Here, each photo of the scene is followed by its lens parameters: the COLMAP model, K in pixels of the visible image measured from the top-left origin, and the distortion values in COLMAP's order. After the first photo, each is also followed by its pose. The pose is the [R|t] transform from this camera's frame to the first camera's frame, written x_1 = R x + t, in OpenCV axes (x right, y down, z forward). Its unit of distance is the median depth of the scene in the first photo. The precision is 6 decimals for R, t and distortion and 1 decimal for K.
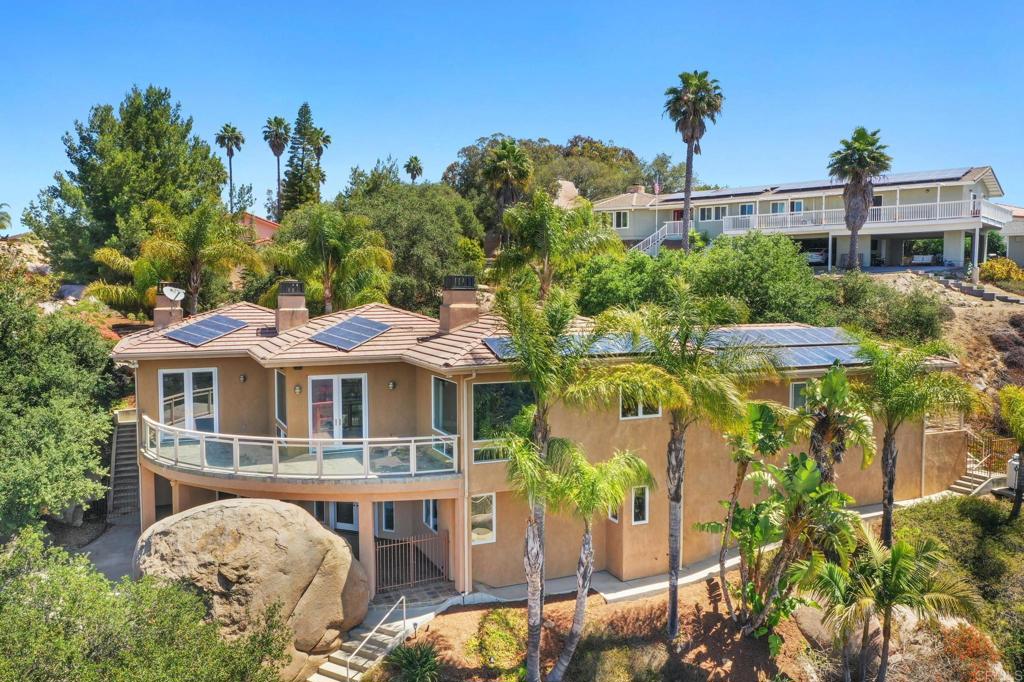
lens RADIAL K [[784.8, 0, 509.7], [0, 784.8, 344.0], [0, 0, 1]] dist [0.000354, 0.020579]
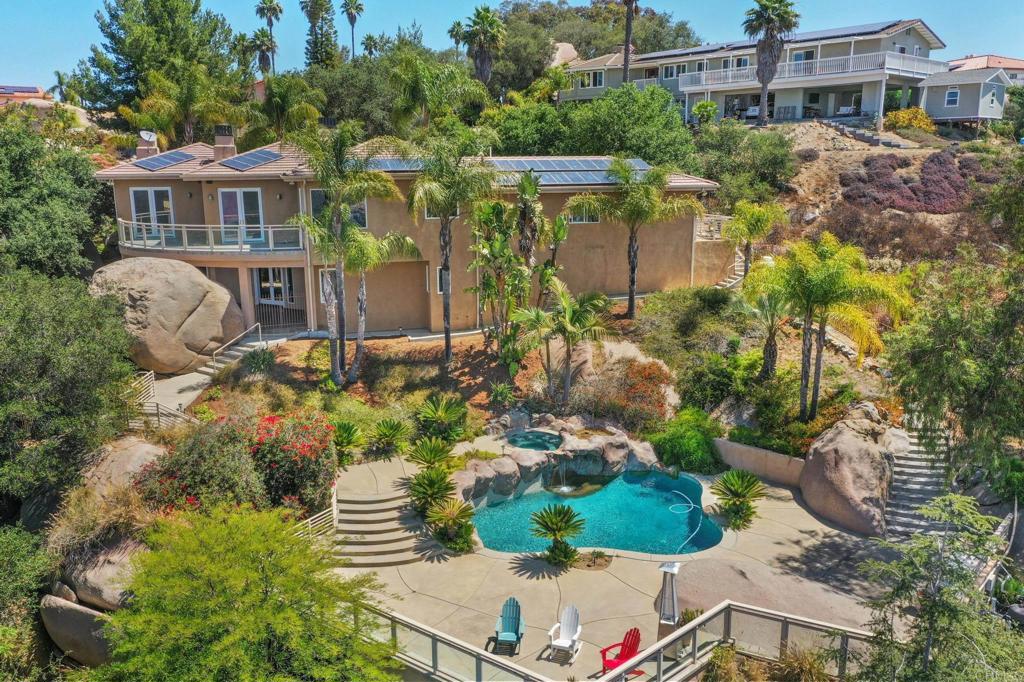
lens RADIAL K [[784.8, 0, 513.2], [0, 784.8, 339.5], [0, 0, 1]] dist [0.000354, 0.020579]
pose [[0.992657, 0.021257, -0.119080, 0.270732], [-0.002708, 0.988096, 0.153817, 0.053359], [0.120932, -0.152365, 0.980898, -0.235211]]
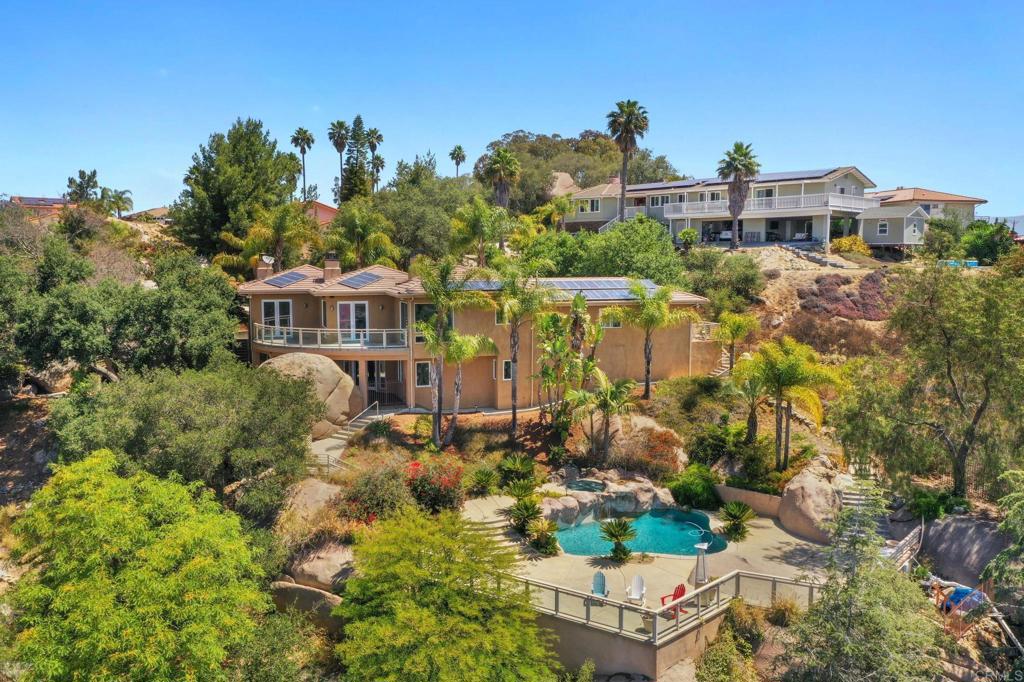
lens RADIAL K [[784.8, 0, 515.1], [0, 784.8, 335.6], [0, 0, 1]] dist [0.000354, 0.020579]
pose [[0.996563, 0.008374, -0.082412, 0.198564], [-0.006295, 0.999656, 0.025447, 0.042269], [0.082597, -0.024840, 0.996273, -0.521889]]
